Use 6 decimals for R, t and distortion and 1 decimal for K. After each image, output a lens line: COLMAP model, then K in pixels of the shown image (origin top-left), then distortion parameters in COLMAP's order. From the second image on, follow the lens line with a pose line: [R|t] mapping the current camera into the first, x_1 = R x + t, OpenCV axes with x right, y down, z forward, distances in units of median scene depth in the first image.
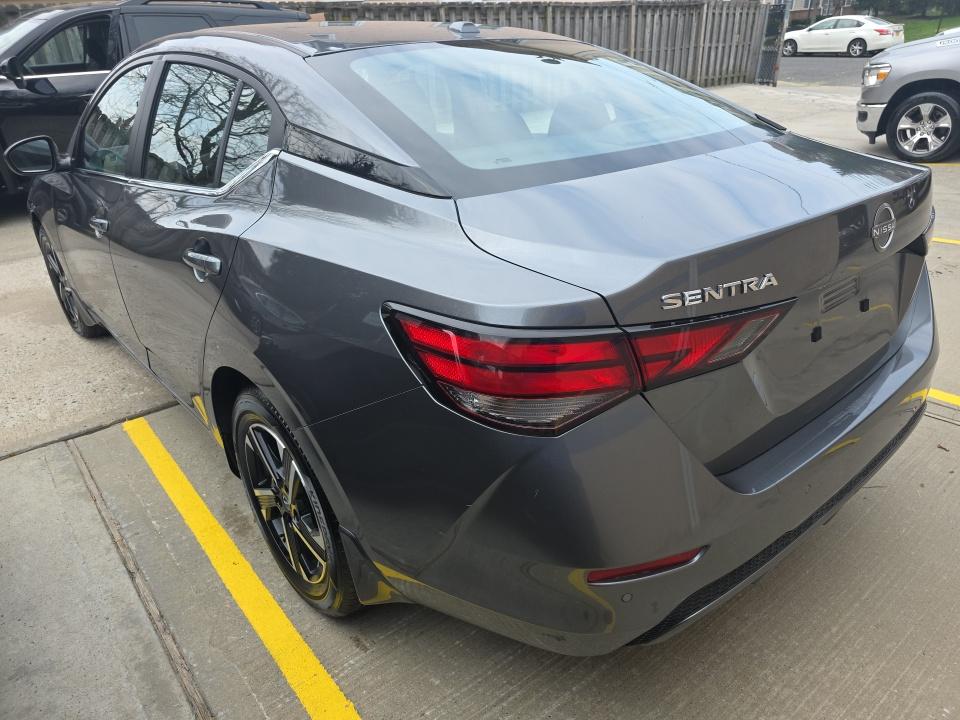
lens RADIAL K [[666.8, 0, 480.0], [0, 666.8, 360.0], [0, 0, 1]] dist [0.037958, -0.042842]
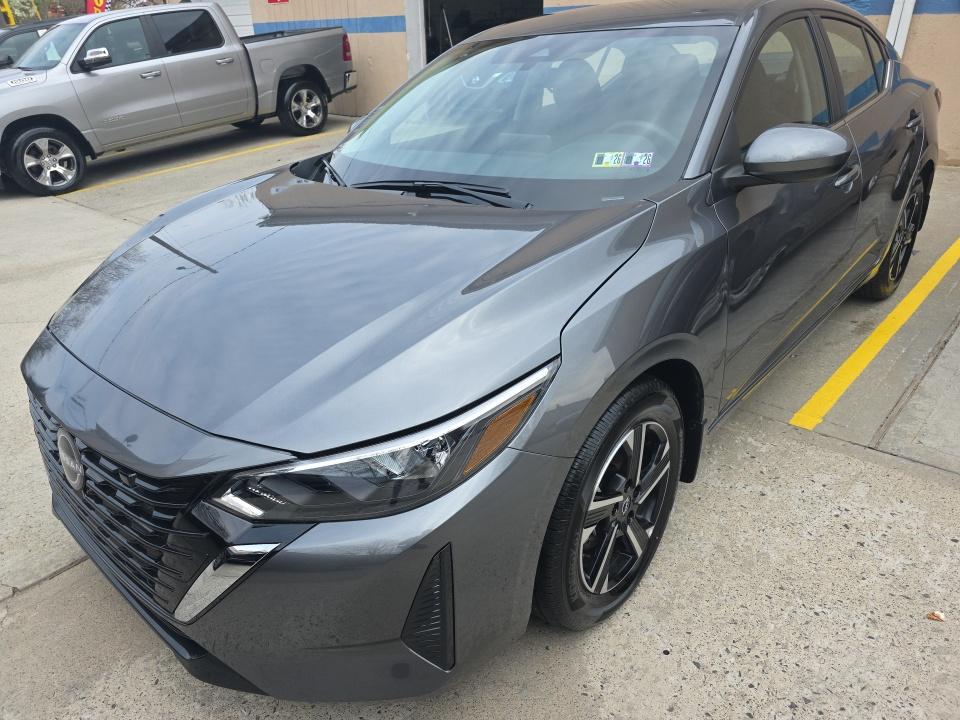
lens RADIAL K [[666.8, 0, 480.0], [0, 666.8, 360.0], [0, 0, 1]] dist [0.037958, -0.042842]
pose [[-0.140562, -0.382957, 0.913009, -1.411770], [0.472992, 0.784151, 0.401728, -0.604738], [-0.869782, 0.488314, 0.070914, 1.453510]]
